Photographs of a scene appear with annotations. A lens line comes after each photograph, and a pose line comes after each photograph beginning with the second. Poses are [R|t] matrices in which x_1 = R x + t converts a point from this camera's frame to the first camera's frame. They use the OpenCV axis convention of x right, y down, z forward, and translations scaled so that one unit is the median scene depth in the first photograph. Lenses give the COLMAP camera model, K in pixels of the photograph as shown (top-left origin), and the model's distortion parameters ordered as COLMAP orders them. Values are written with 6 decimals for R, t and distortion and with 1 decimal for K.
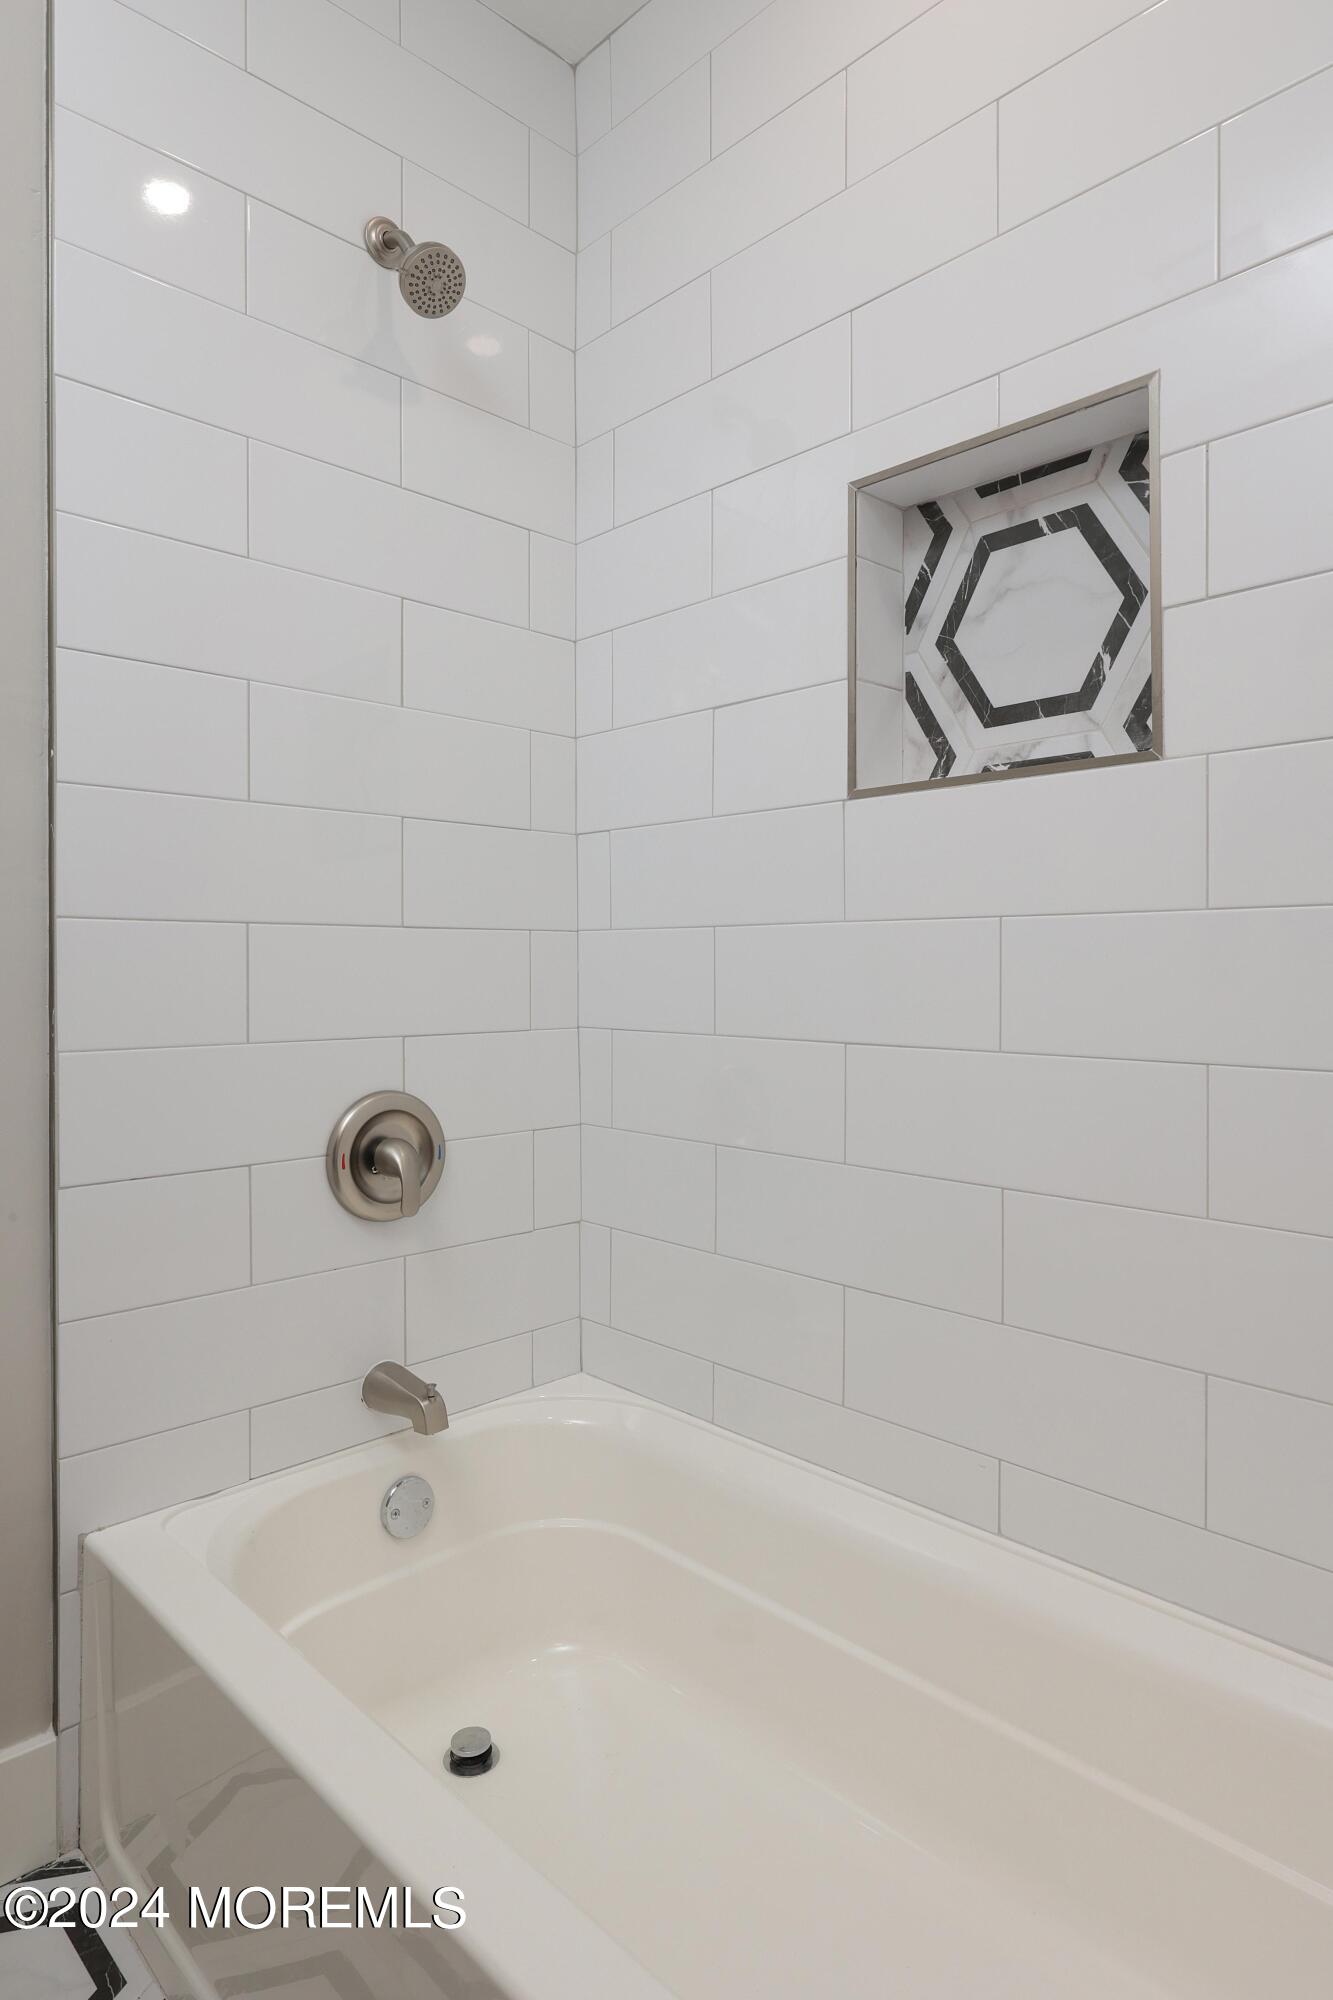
lens RADIAL K [[1180.0, 0, 663.1], [0, 1180.0, 961.0], [0, 0, 1]] dist [0.003450, -0.000199]
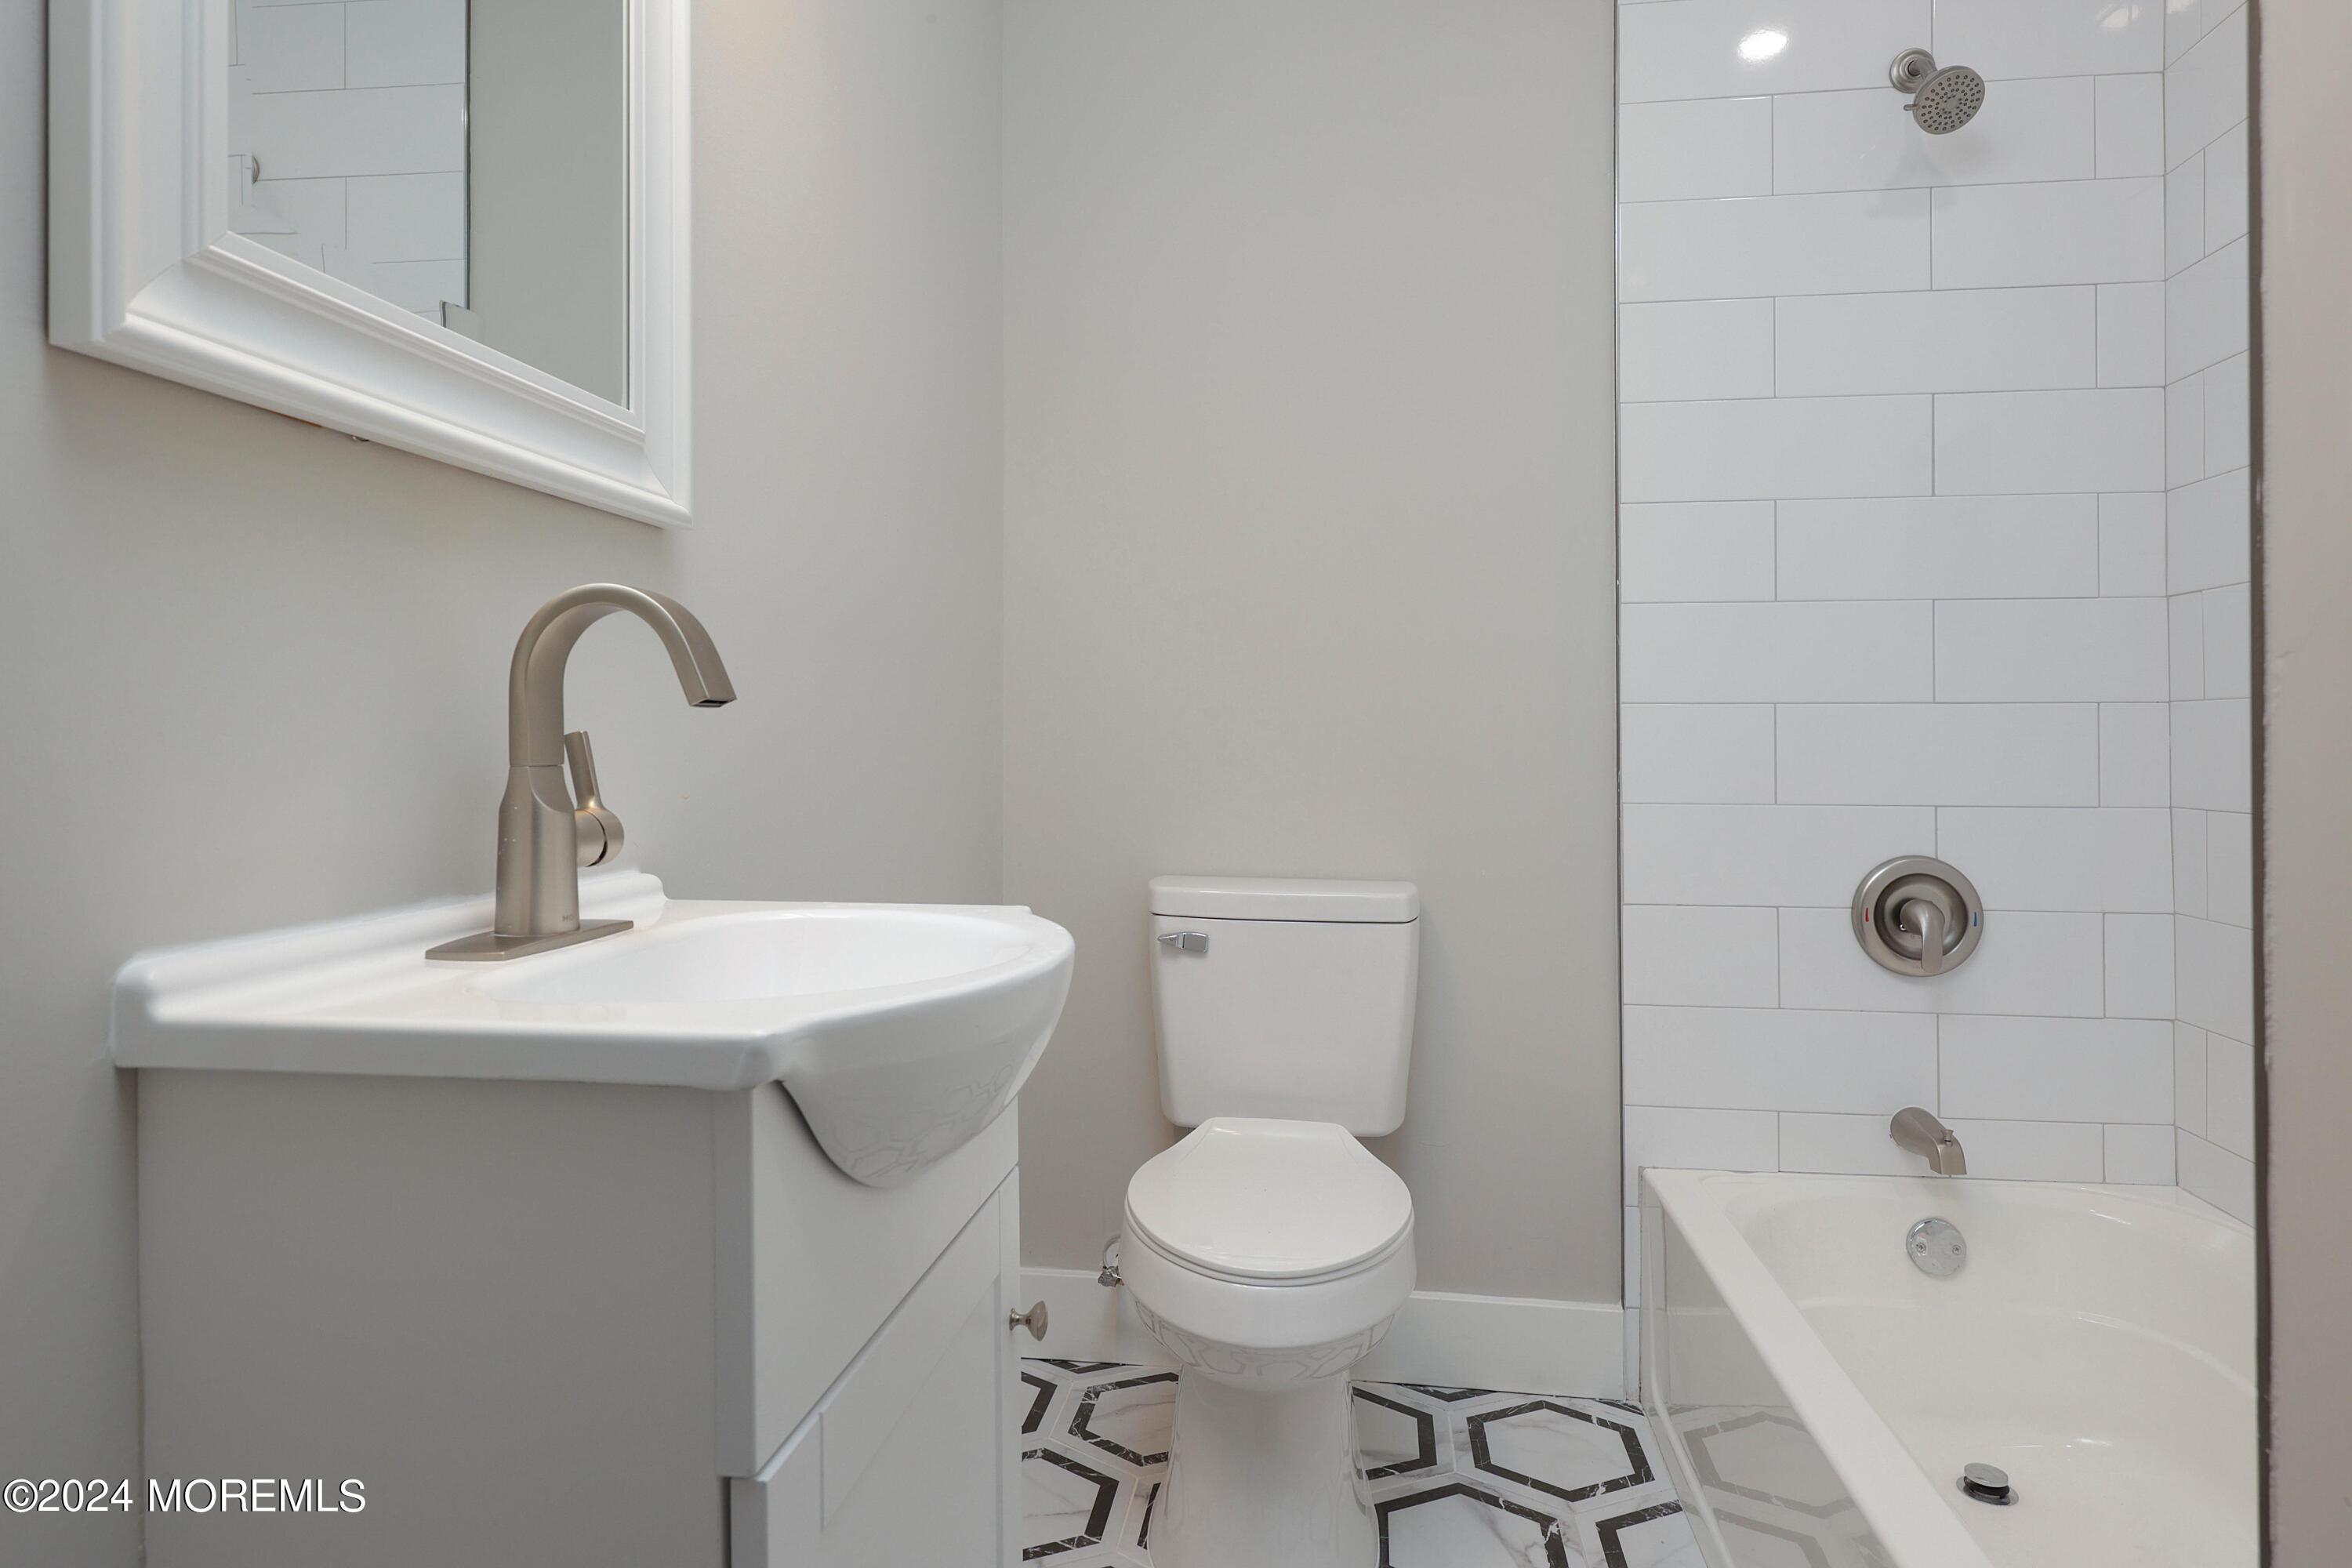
lens RADIAL K [[1387.7, 0, 1175.8], [0, 1387.7, 733.8], [0, 0, 1]] dist [0.003450, -0.000199]
pose [[0.622555, -0.003295, -0.782569, 0.361050], [0.001772, 0.999995, -0.002800, 0.000924], [0.782574, 0.000356, 0.622558, -0.339590]]
